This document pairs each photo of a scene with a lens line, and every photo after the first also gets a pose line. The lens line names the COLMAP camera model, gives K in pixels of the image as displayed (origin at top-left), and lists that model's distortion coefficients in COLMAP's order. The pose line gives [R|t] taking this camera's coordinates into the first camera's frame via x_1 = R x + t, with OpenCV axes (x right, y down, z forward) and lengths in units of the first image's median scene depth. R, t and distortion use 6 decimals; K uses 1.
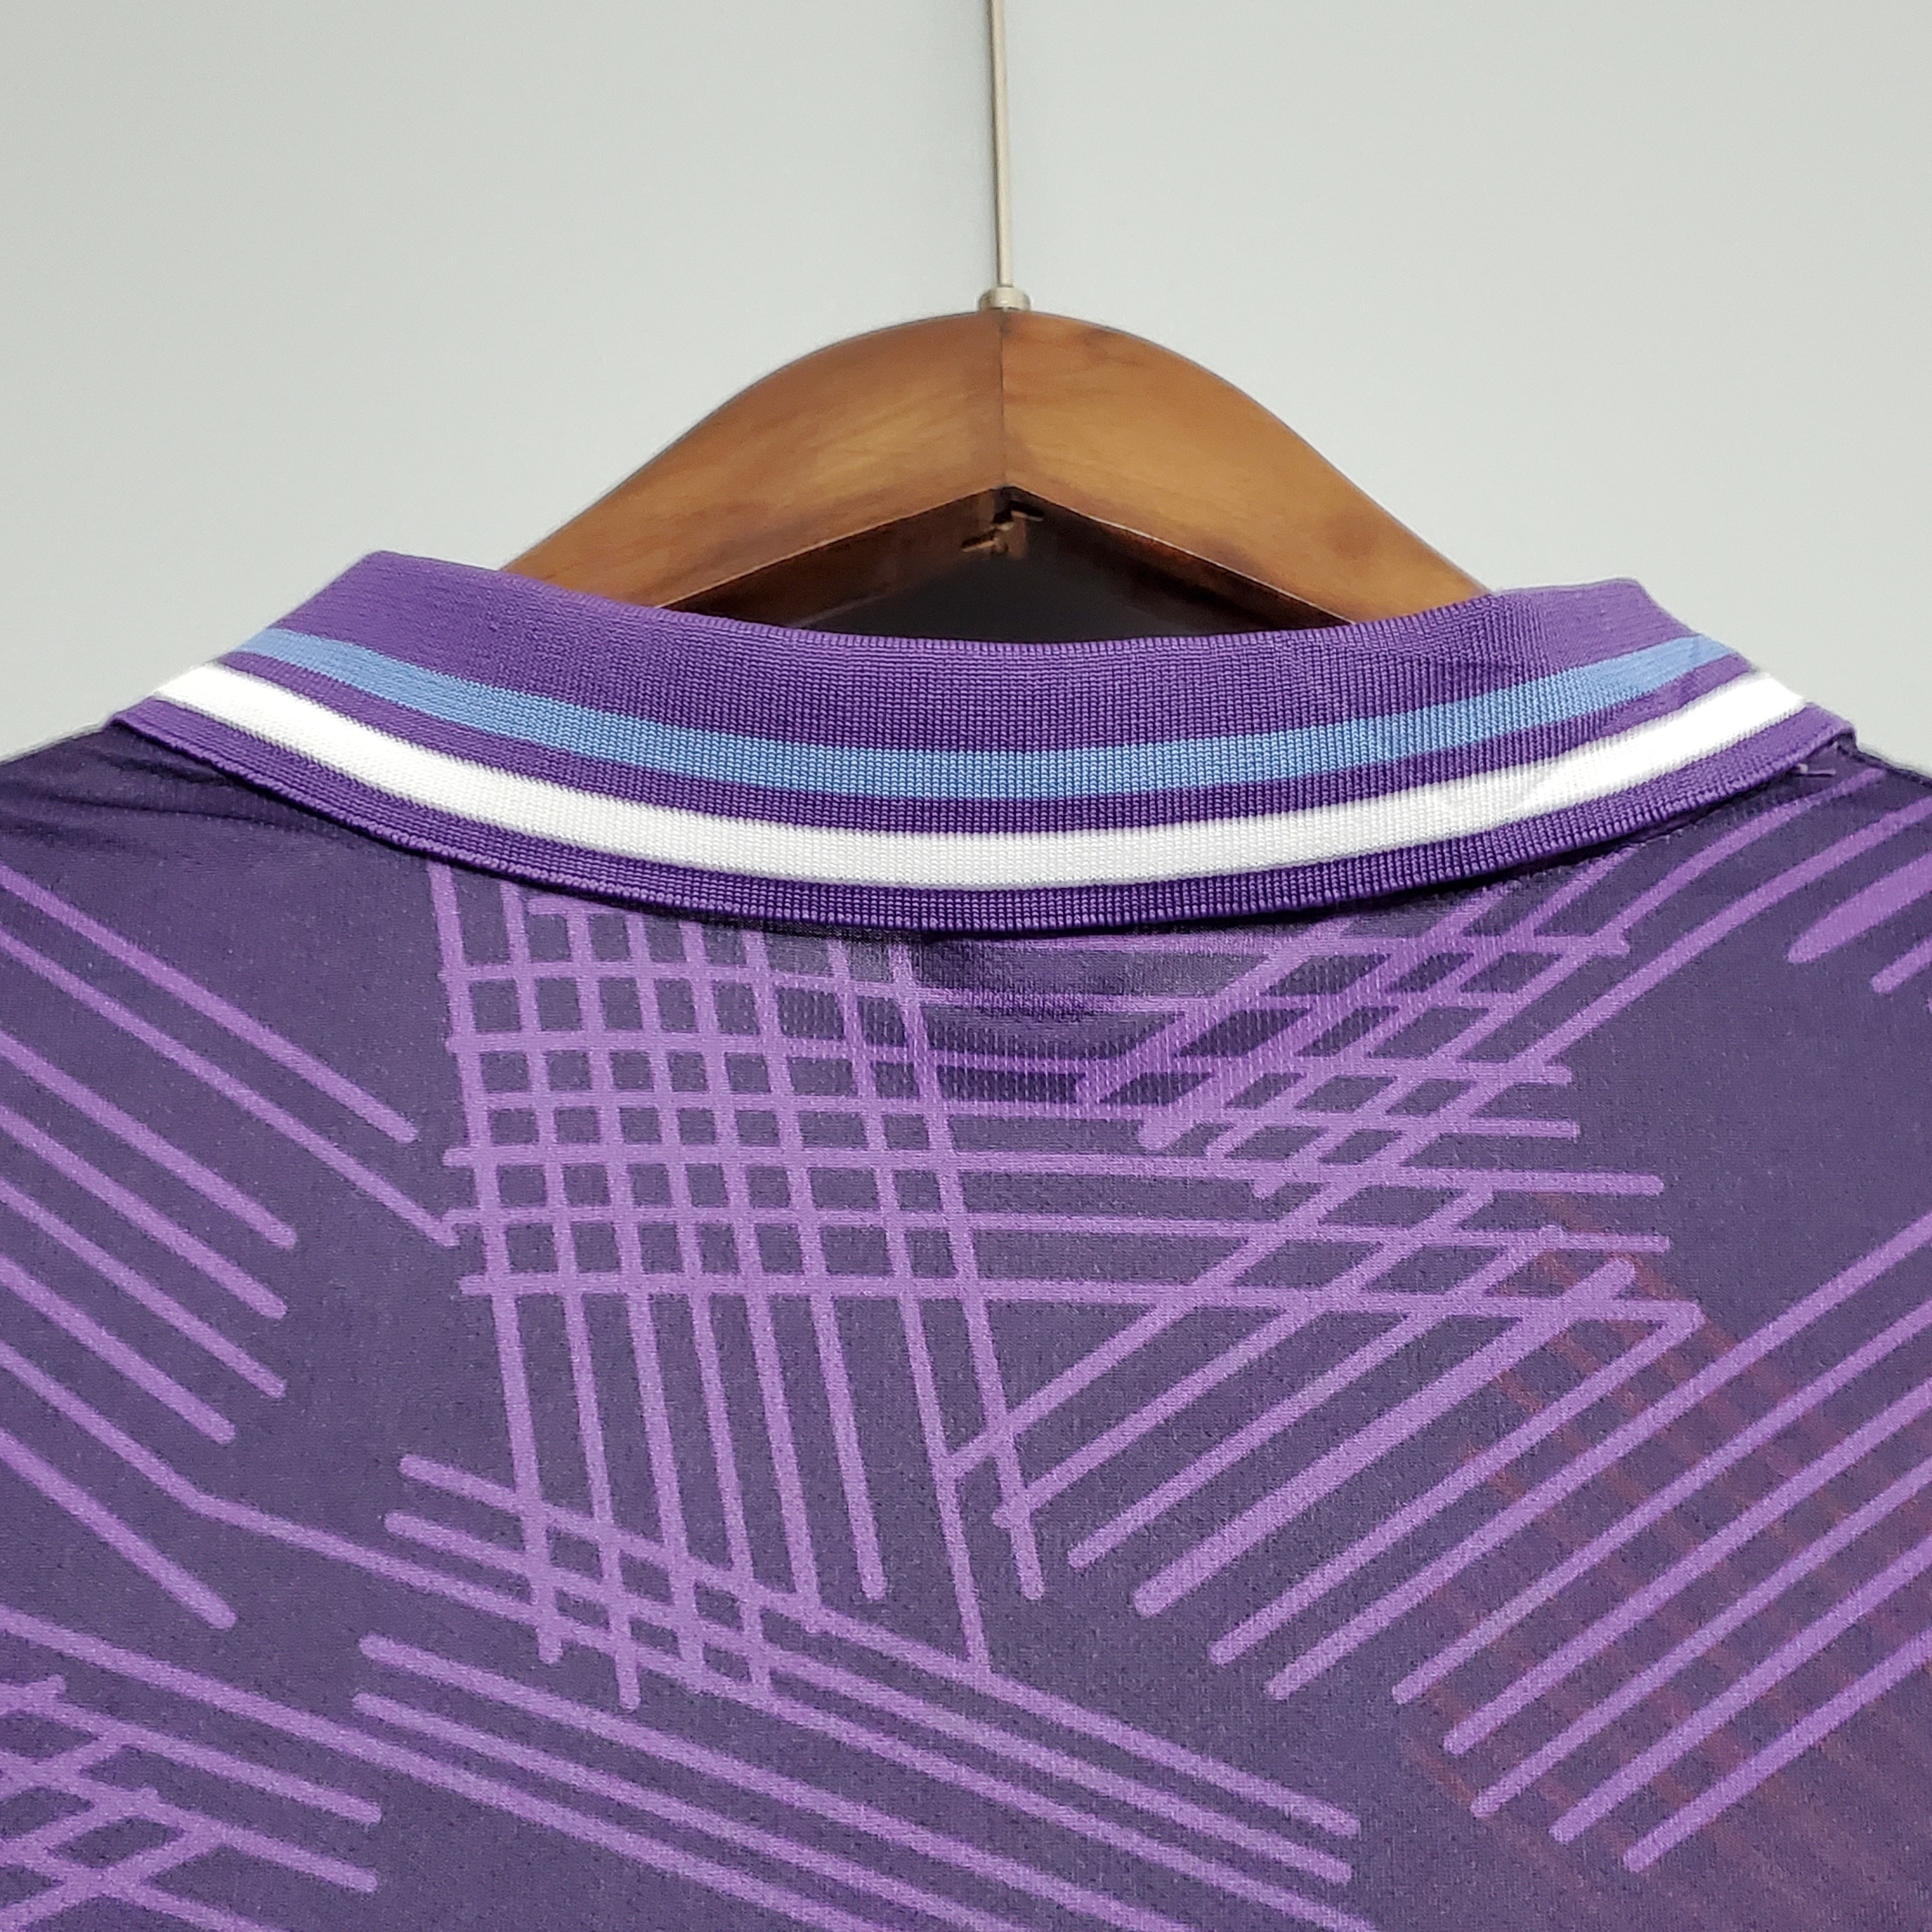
lens RADIAL K [[2832.2, 0, 963.7], [0, 2832.2, 957.8], [0, 0, 1]] dist [0.267181, -1.045239]
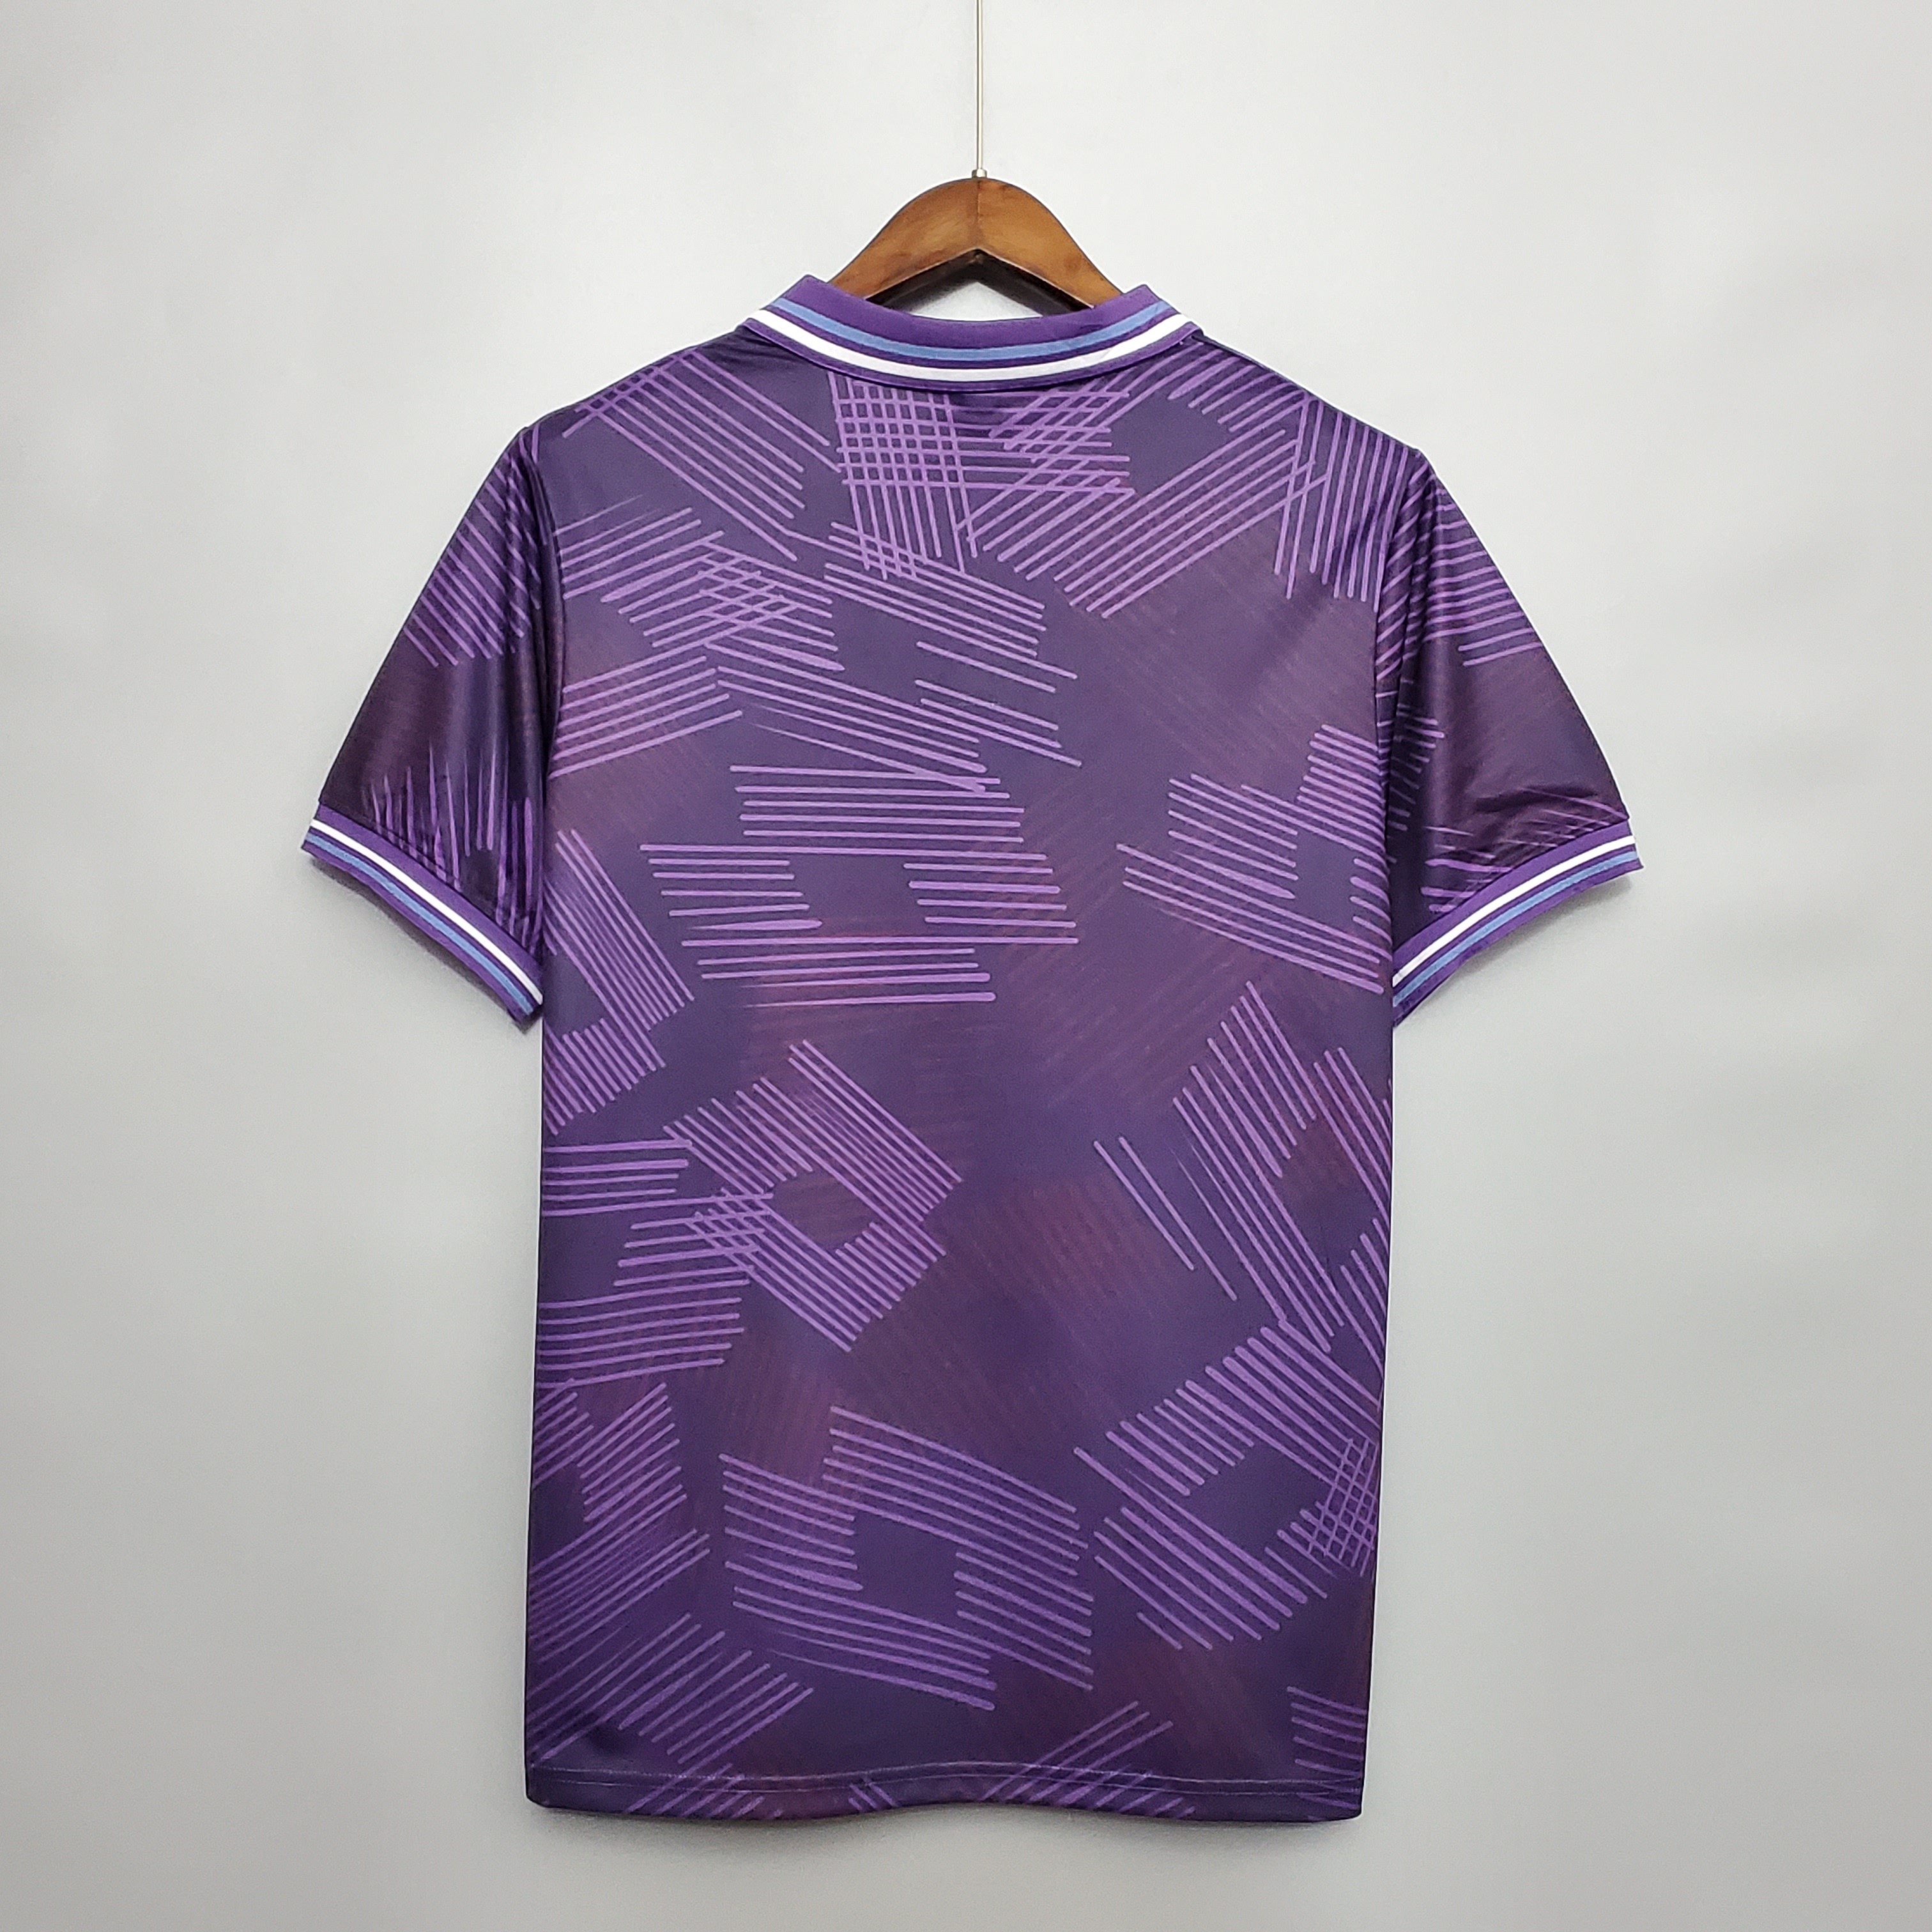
lens RADIAL K [[2832.2, 0, 963.7], [0, 2832.2, 957.8], [0, 0, 1]] dist [0.267181, -1.045239]
pose [[0.999525, 0.017168, -0.025585, 0.123801], [-0.006055, 0.923635, 0.383226, -0.847568], [0.030210, -0.382889, 0.923300, -3.140404]]
